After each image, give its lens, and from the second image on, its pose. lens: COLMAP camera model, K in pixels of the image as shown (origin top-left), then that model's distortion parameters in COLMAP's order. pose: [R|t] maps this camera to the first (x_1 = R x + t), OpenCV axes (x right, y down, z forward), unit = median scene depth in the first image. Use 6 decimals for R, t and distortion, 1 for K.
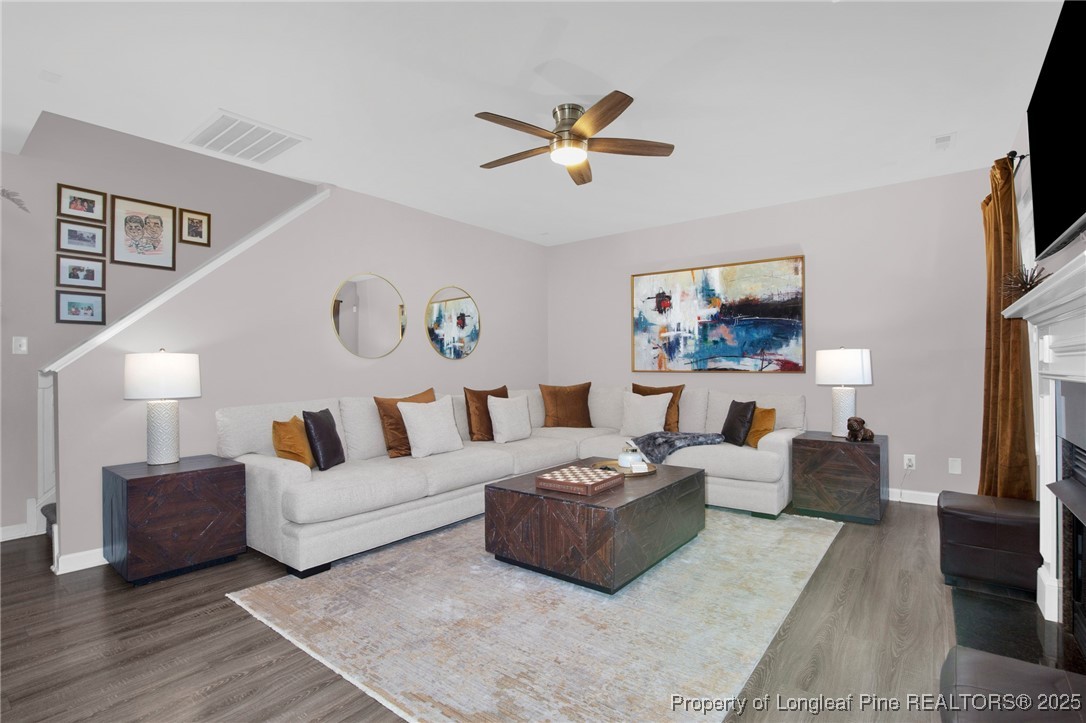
lens RADIAL K [[507.1, 0, 551.8], [0, 507.1, 364.0], [0, 0, 1]] dist [-0.020491, 0.000165]
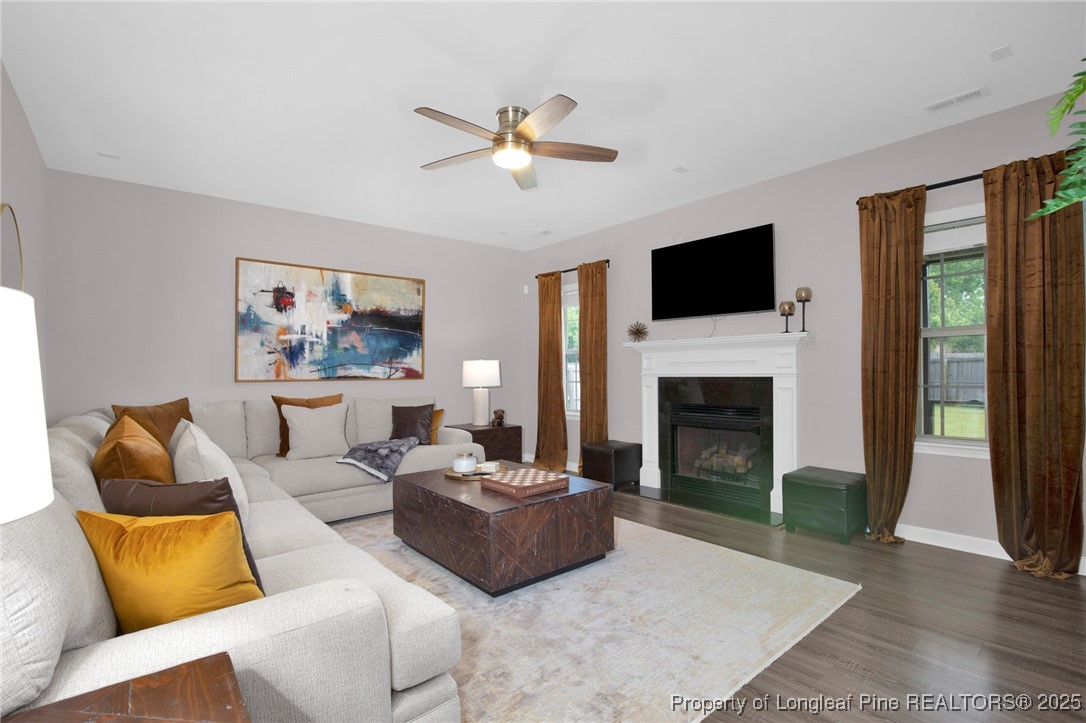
lens RADIAL K [[496.9, 0, 545.4], [0, 496.9, 364.5], [0, 0, 1]] dist [-0.024368, 0.000340]
pose [[0.230049, 0.017299, 0.973025, -0.507948], [0.006548, 0.999792, -0.019323, 0.007106], [-0.973157, 0.010817, 0.229888, 0.406219]]
